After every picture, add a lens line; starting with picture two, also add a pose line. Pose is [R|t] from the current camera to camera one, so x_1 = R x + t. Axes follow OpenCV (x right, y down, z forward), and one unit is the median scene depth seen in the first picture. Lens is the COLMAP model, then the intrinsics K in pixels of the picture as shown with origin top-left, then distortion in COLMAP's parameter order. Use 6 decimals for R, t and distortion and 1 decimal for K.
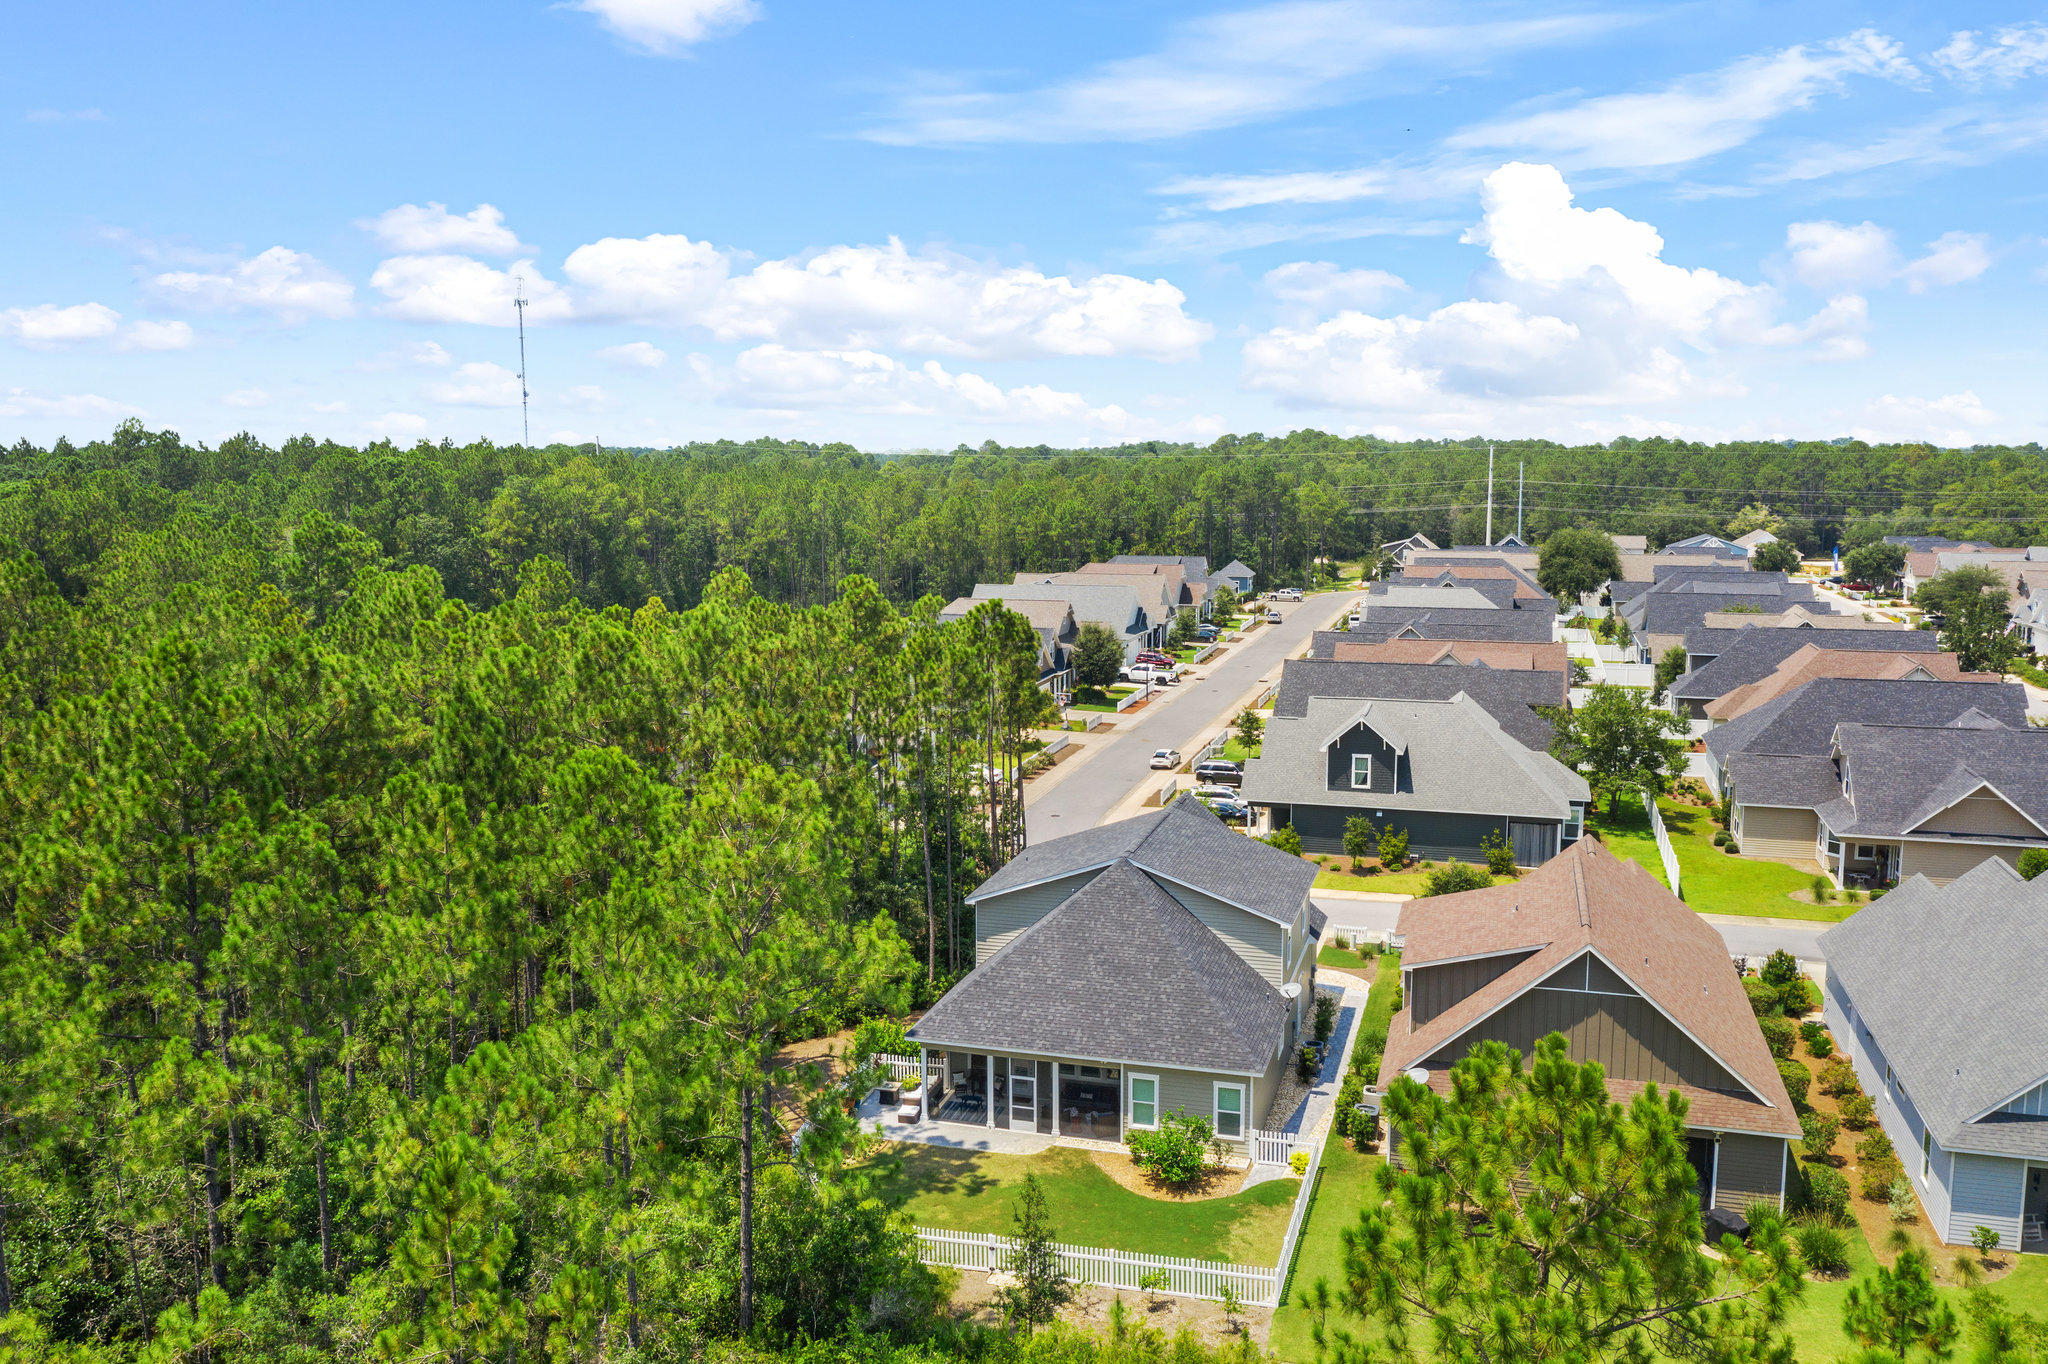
lens RADIAL K [[1602.6, 0, 1024.0], [0, 1602.6, 682.0], [0, 0, 1]] dist [-0.005135, -0.003288]
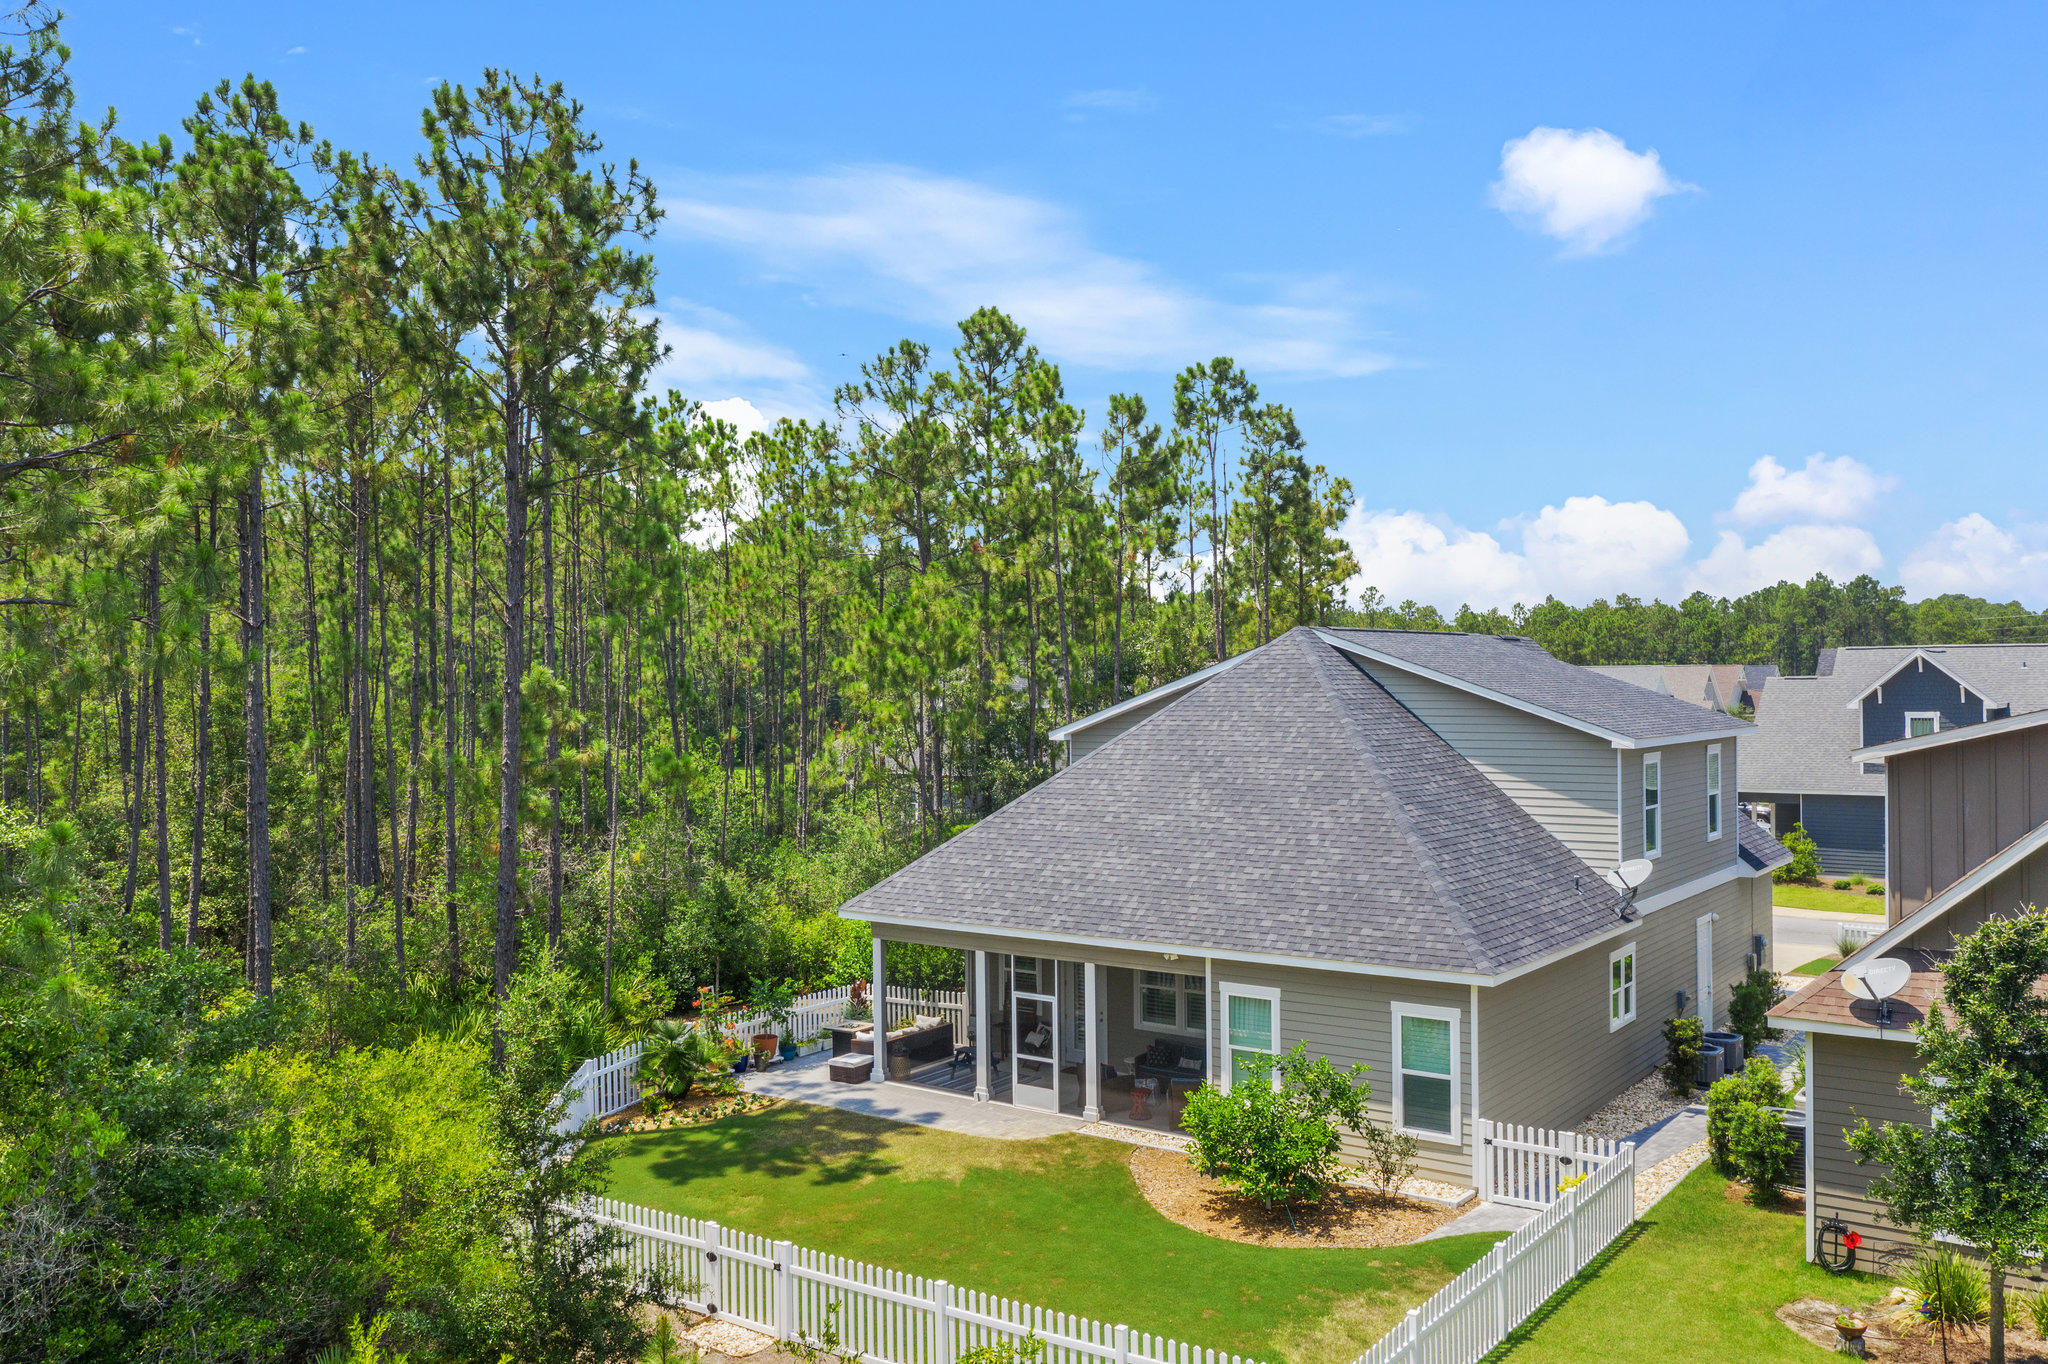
lens RADIAL K [[1602.6, 0, 1024.0], [0, 1602.6, 682.0], [0, 0, 1]] dist [-0.005135, -0.003288]
pose [[0.936811, -0.007279, -0.349760, 0.177878], [-0.042273, 0.990102, -0.133831, 0.224359], [0.347272, 0.140160, 0.927231, 0.539016]]
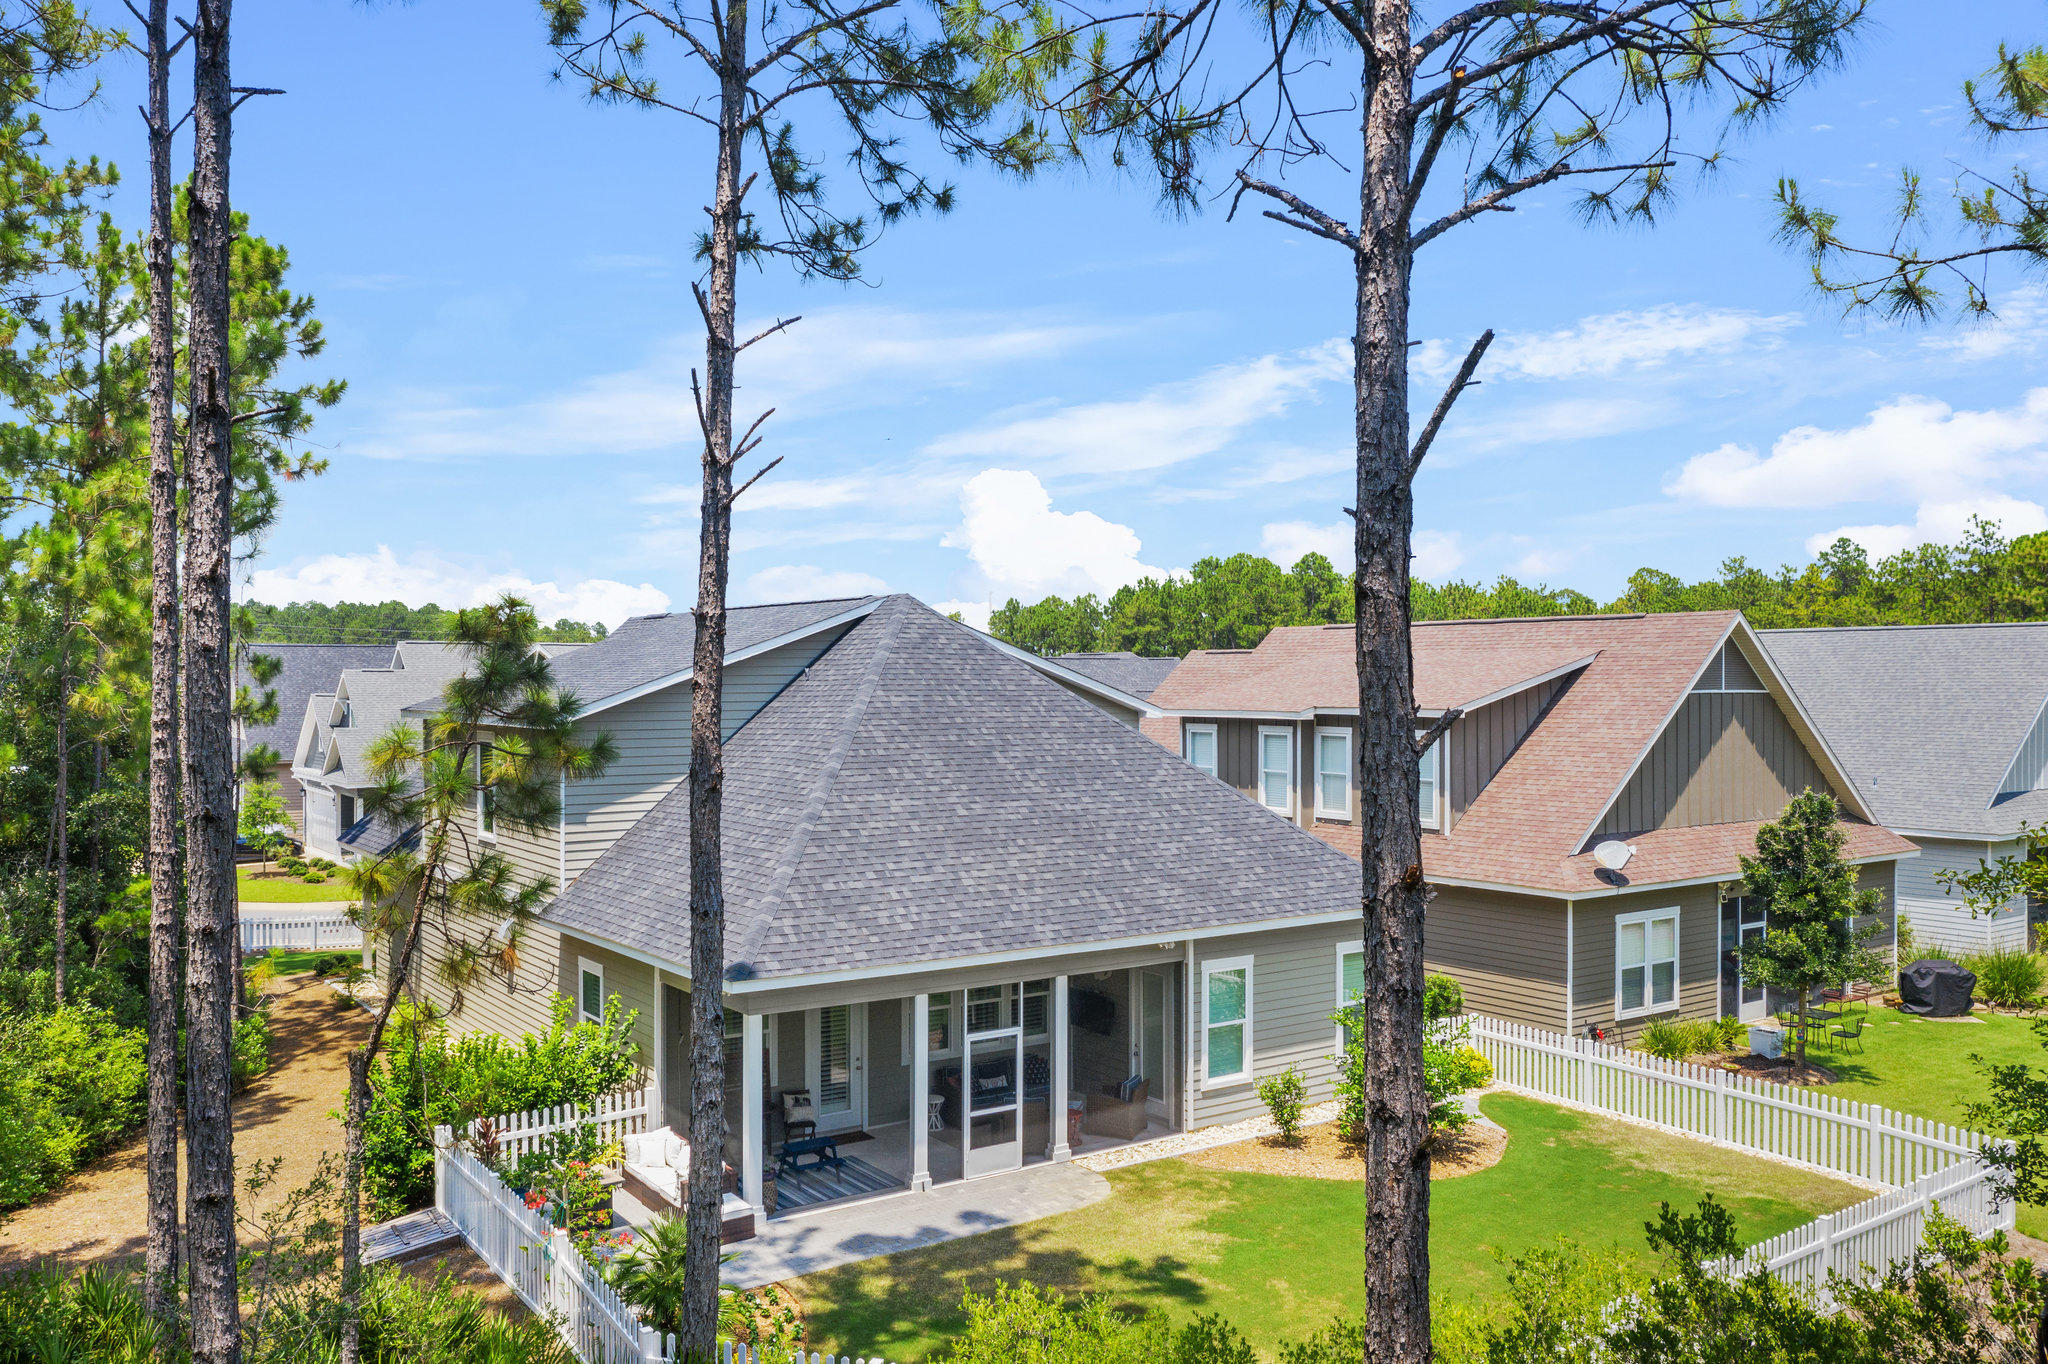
lens RADIAL K [[1602.6, 0, 1024.0], [0, 1602.6, 682.0], [0, 0, 1]] dist [-0.005135, -0.003288]
pose [[0.621378, 0.006274, 0.783486, -0.325262], [0.103038, 0.990629, -0.089651, 0.202451], [-0.776706, 0.136436, 0.614908, 0.757333]]
